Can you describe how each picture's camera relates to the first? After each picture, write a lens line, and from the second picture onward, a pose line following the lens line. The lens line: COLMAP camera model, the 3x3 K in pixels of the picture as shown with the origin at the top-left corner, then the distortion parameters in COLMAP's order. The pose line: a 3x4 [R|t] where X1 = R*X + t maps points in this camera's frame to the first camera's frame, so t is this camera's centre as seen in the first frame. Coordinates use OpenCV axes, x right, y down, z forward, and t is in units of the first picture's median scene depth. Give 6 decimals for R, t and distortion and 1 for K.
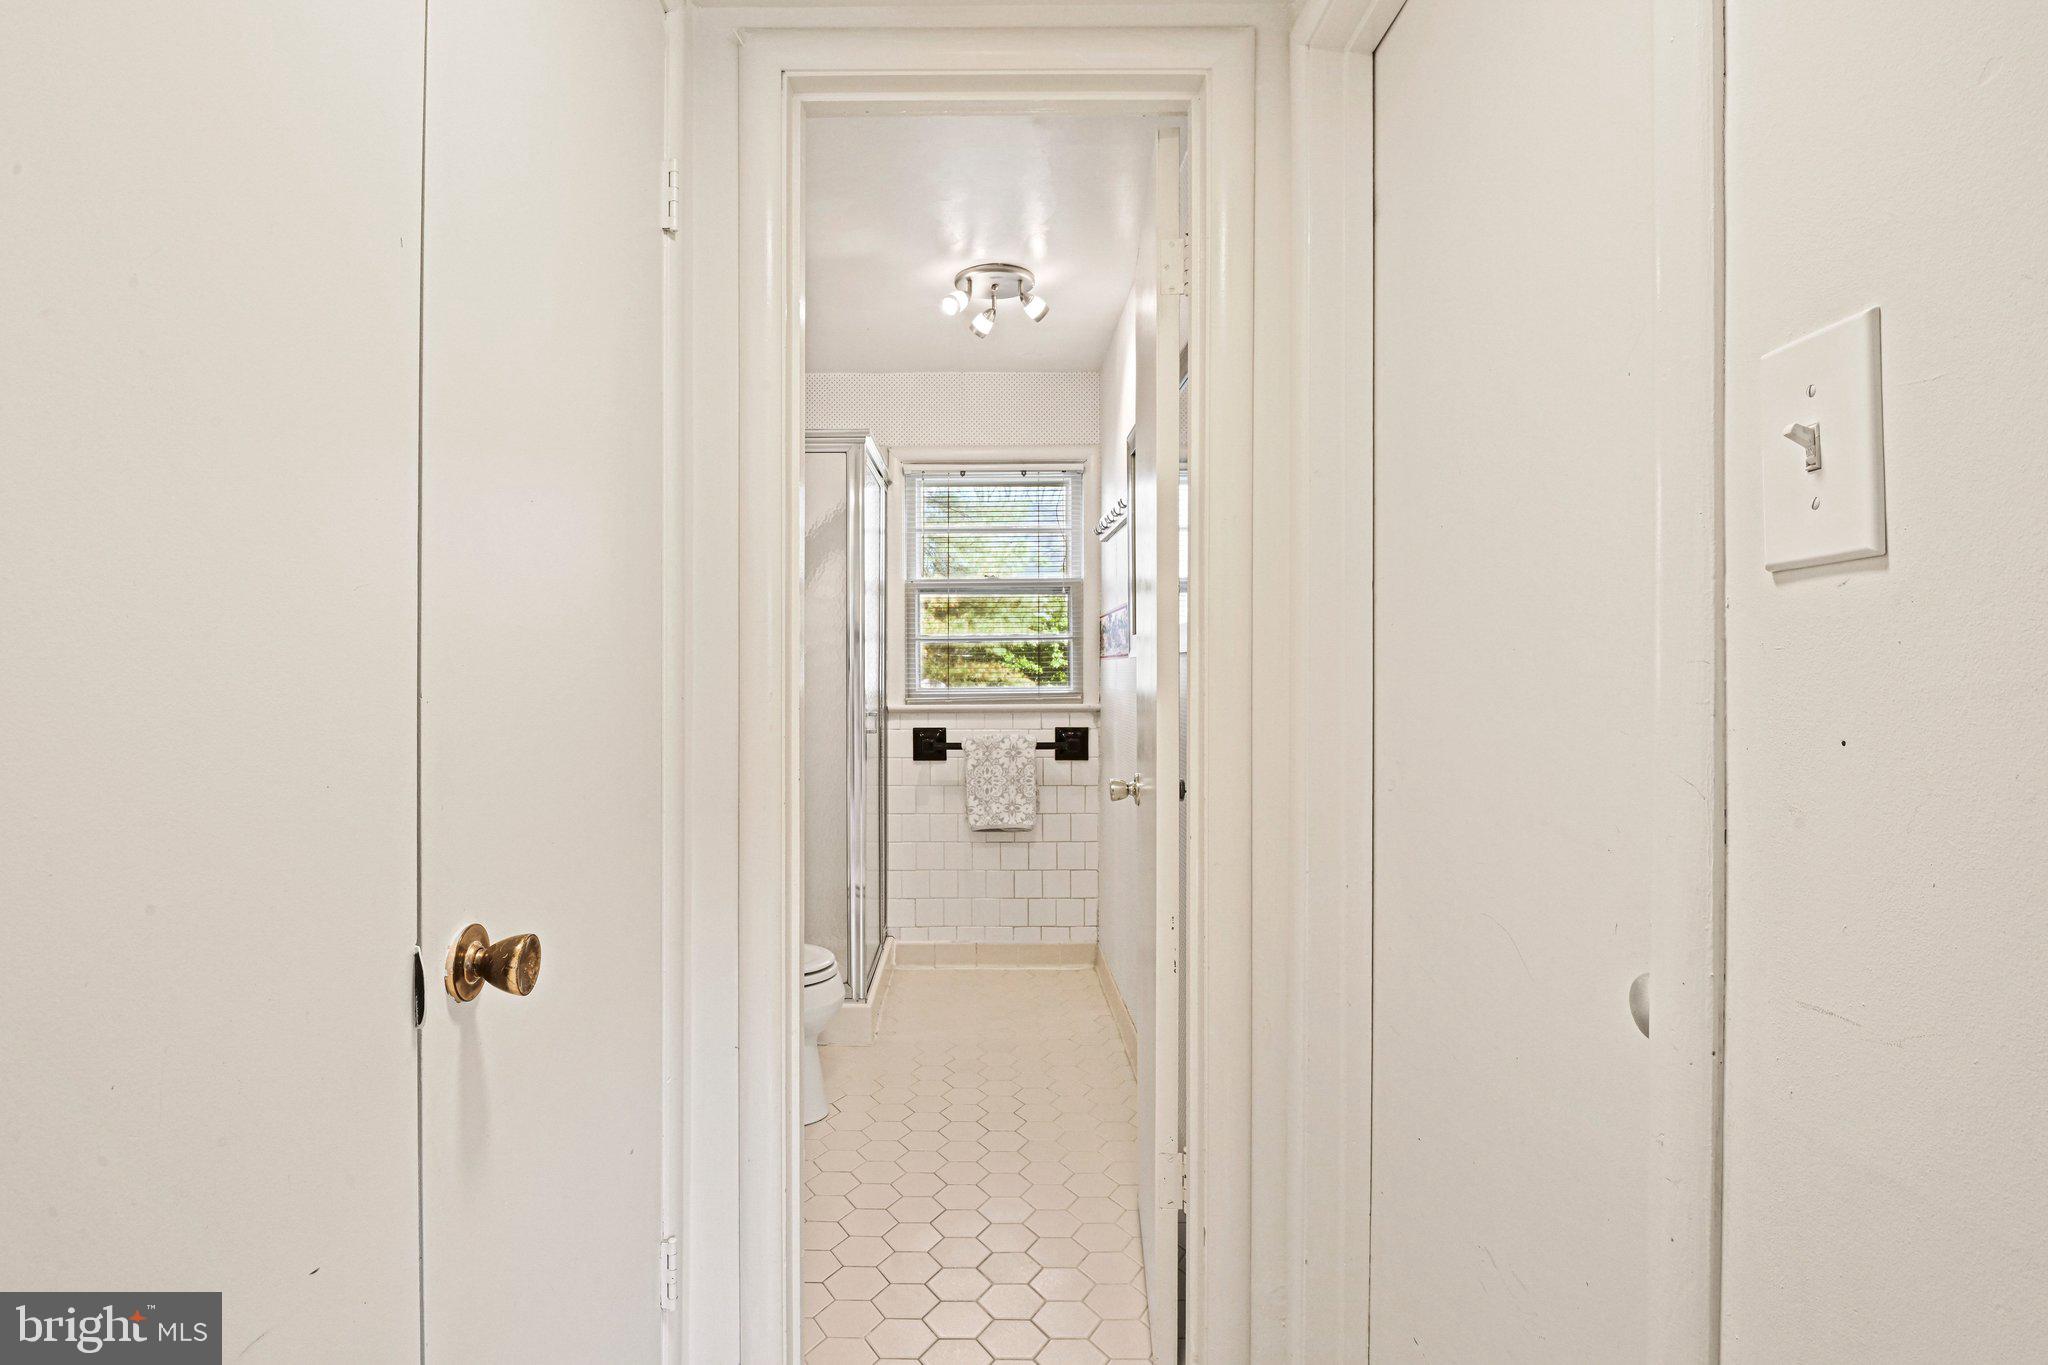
lens RADIAL K [[954.7, 0, 1015.8], [0, 954.7, 674.1], [0, 0, 1]] dist [-0.015134, -0.002863]
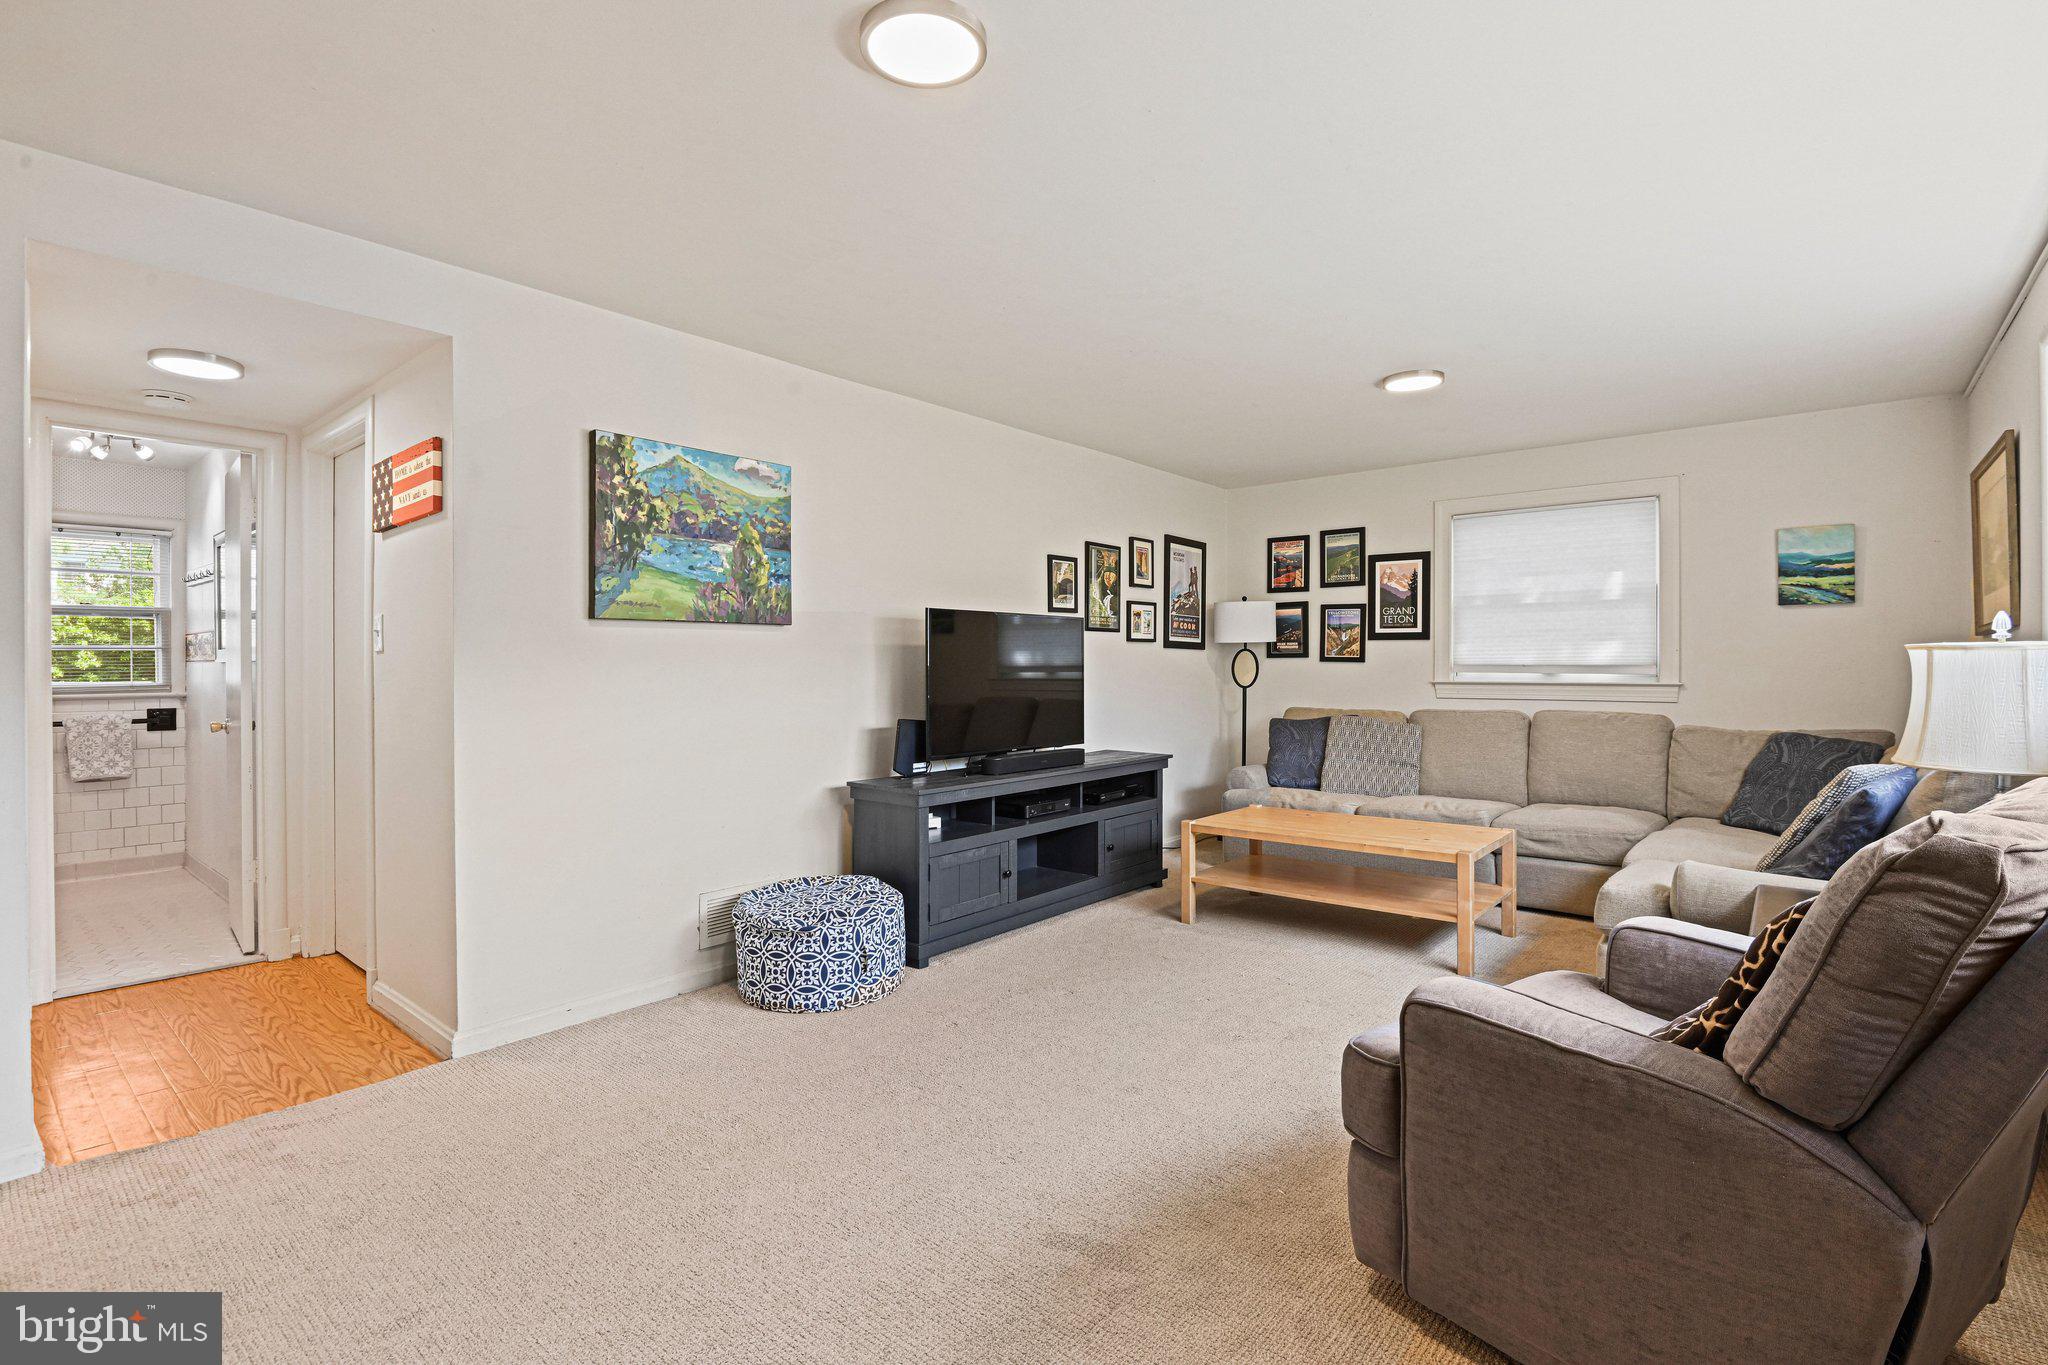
lens RADIAL K [[954.7, 0, 1015.8], [0, 954.7, 674.1], [0, 0, 1]] dist [-0.015134, -0.002863]
pose [[0.658641, -0.006269, 0.752431, -0.170259], [0.003392, 0.999980, 0.005362, -0.000963], [-0.752450, -0.000980, 0.658649, -0.979697]]
